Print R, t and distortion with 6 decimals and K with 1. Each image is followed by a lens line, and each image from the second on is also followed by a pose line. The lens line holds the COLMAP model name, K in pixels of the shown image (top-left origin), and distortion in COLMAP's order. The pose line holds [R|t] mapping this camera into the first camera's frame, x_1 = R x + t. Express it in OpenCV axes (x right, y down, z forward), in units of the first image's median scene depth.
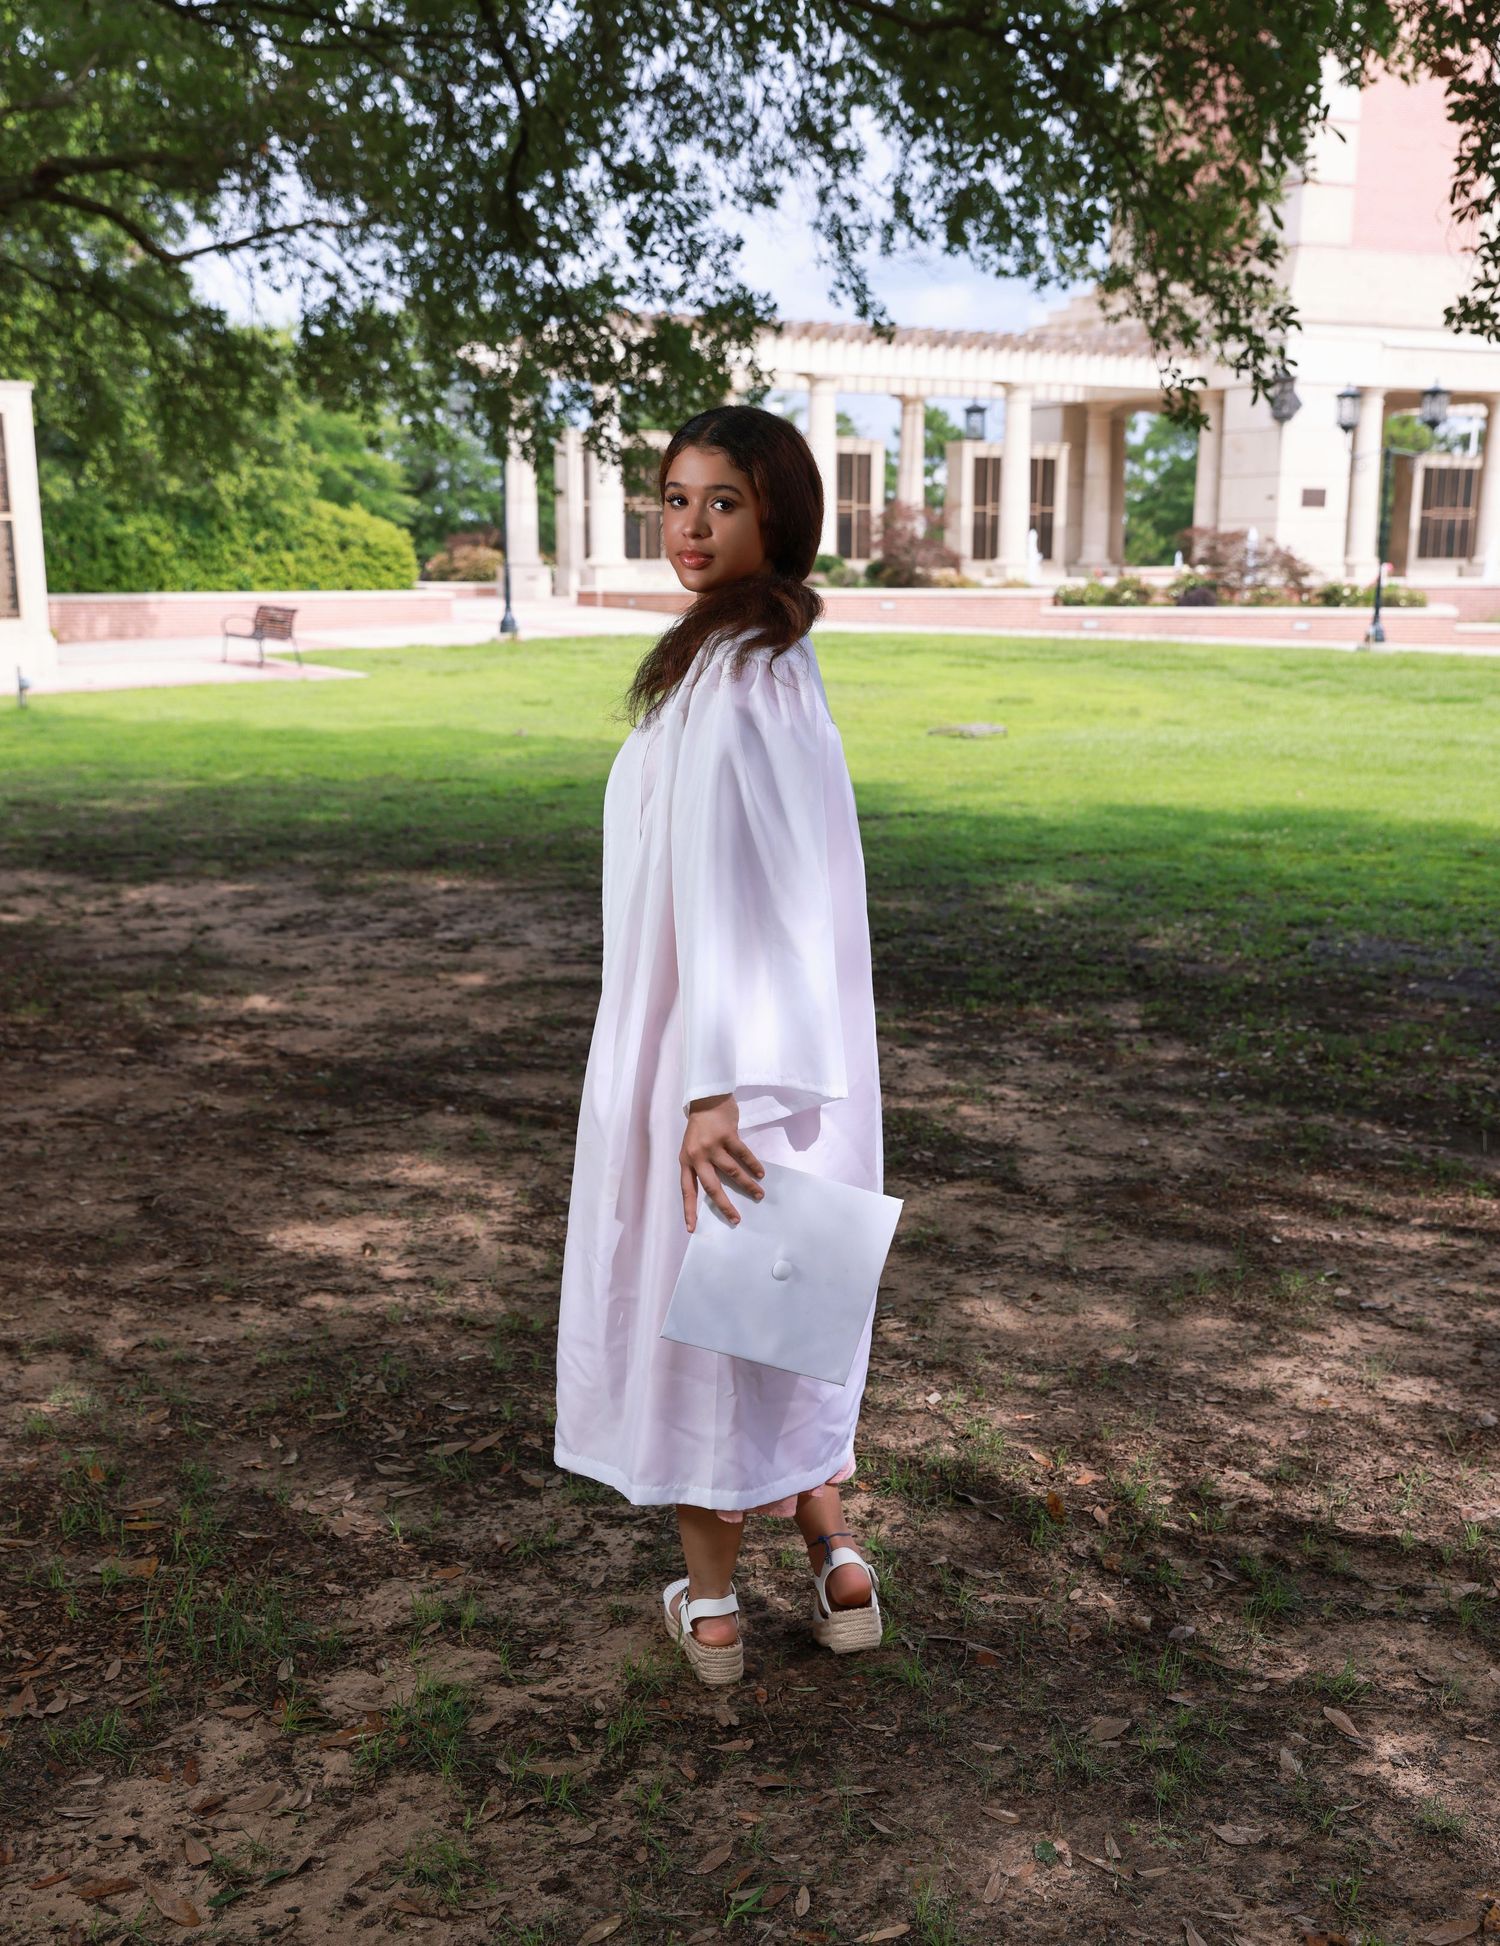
lens RADIAL K [[2250.4, 0, 751.1], [0, 2250.4, 1095.6], [0, 0, 1]] dist [-0.013982, 0.165266]
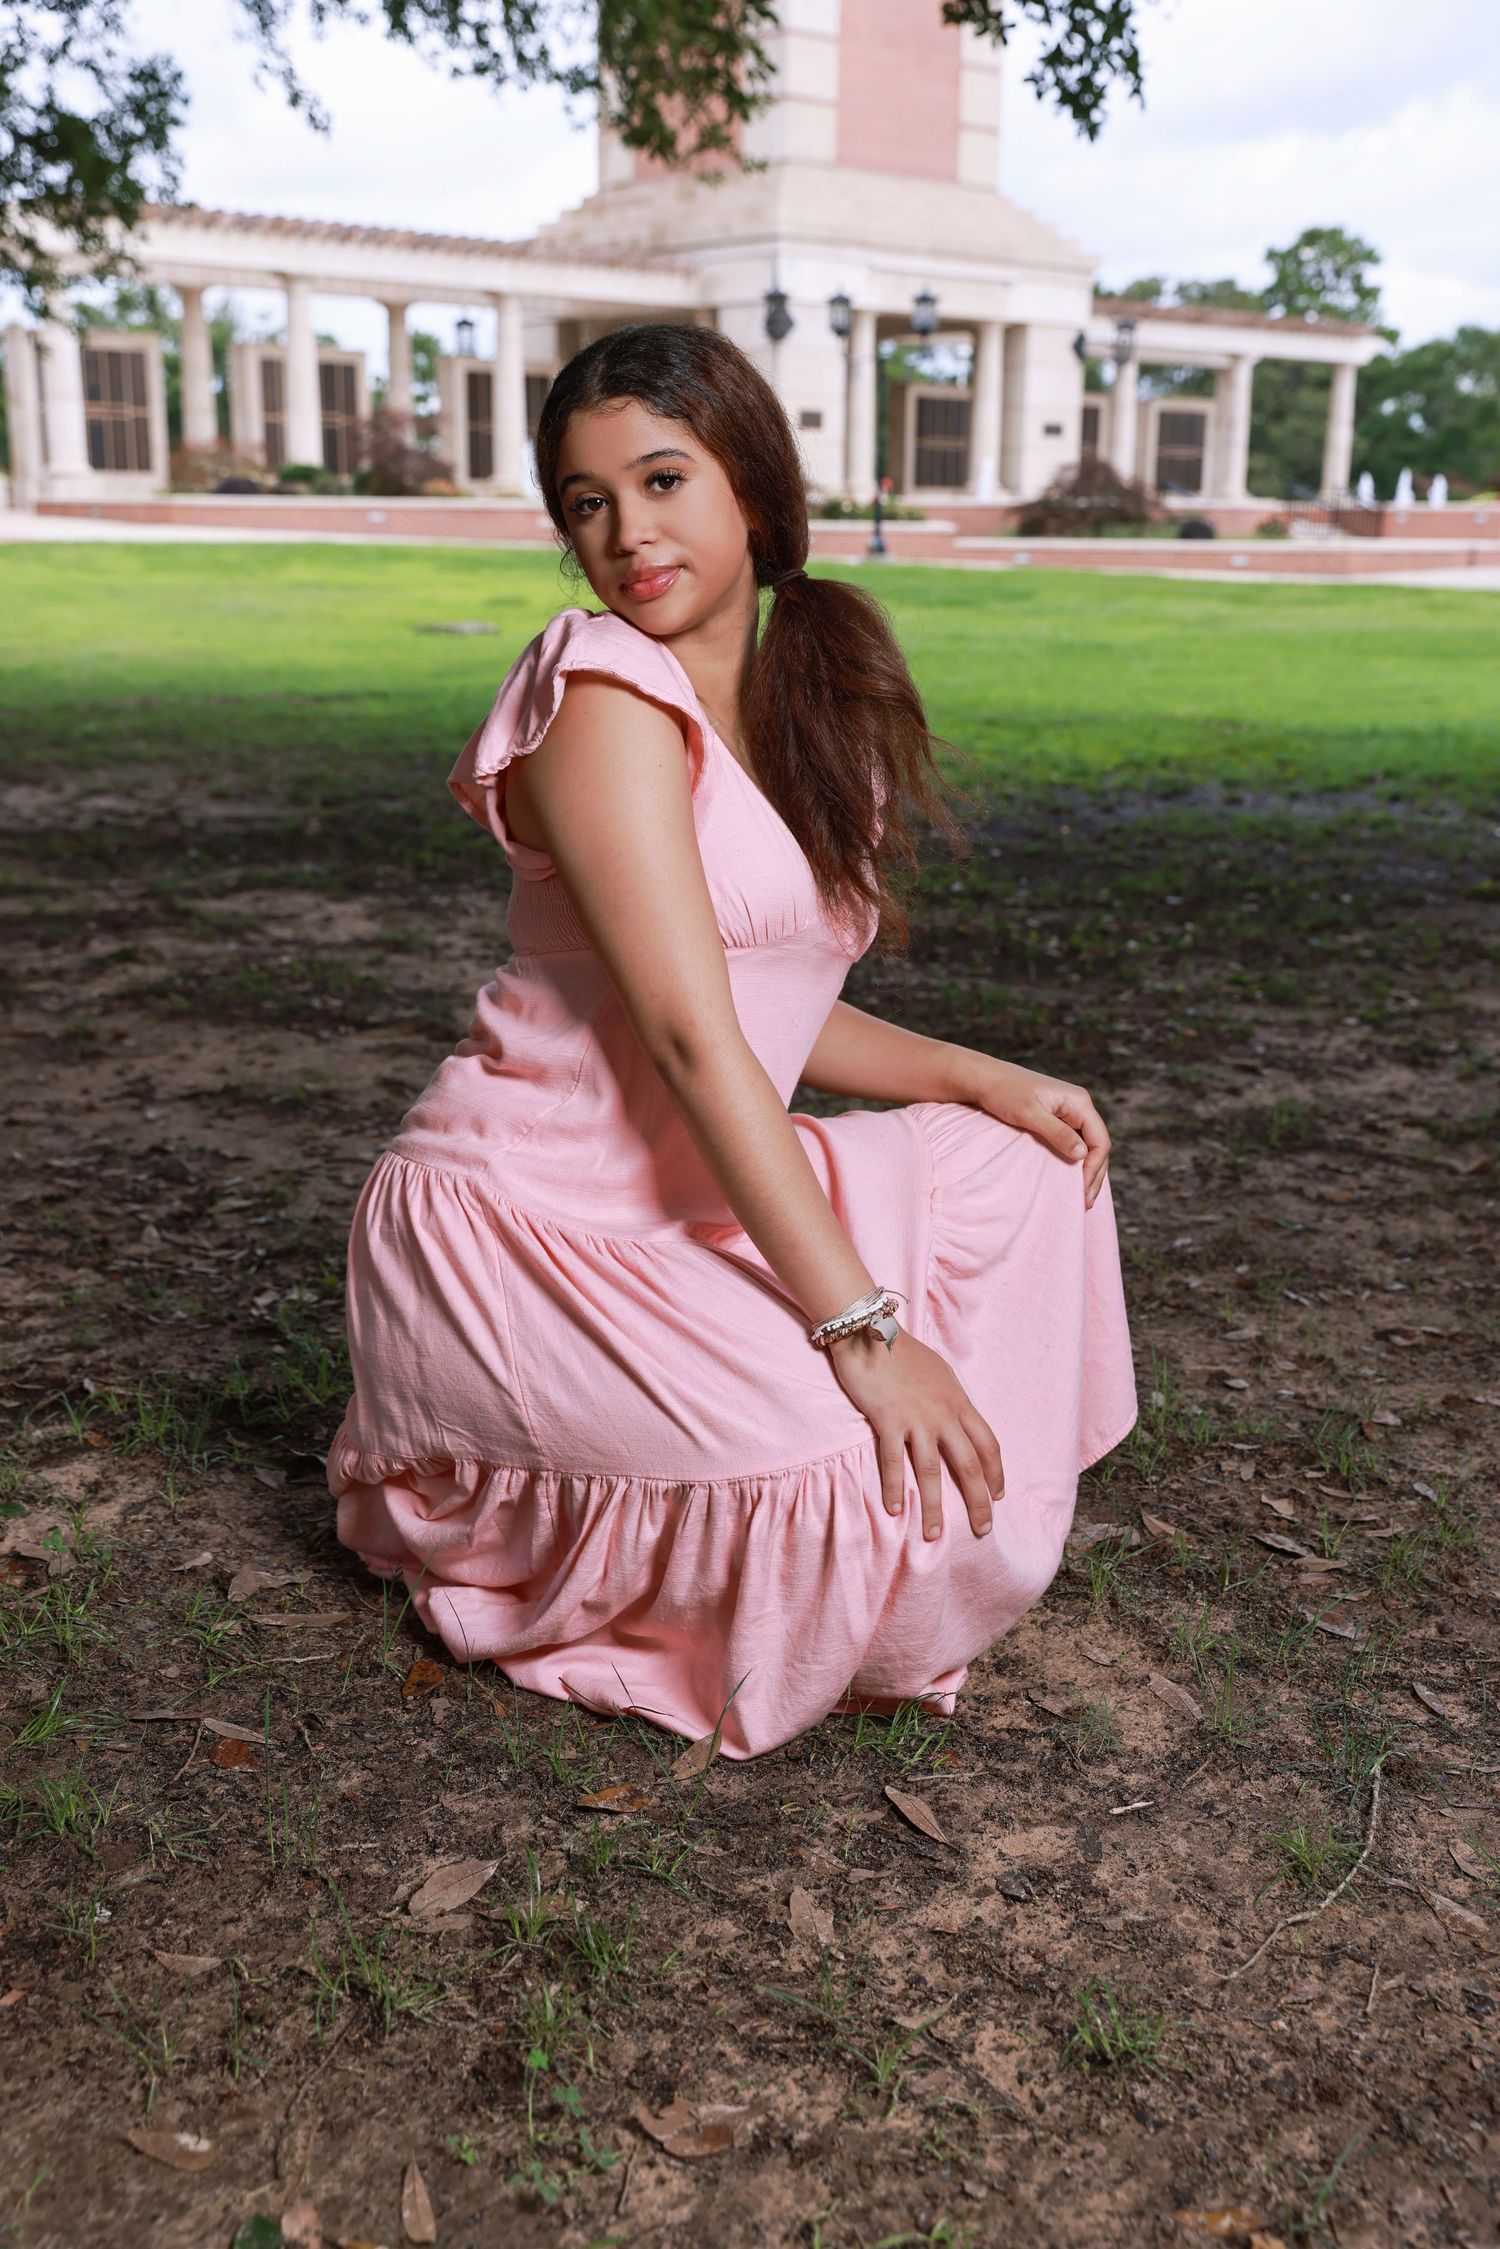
lens RADIAL K [[2257.6, 0, 750.0], [0, 2257.6, 1124.5], [0, 0, 1]] dist [-0.004769, 0.014896]
pose [[0.977841, -0.045234, 0.204402, 0.026064], [0.038436, 0.998572, 0.037106, 0.019873], [-0.205788, -0.028427, 0.978184, 0.102367]]
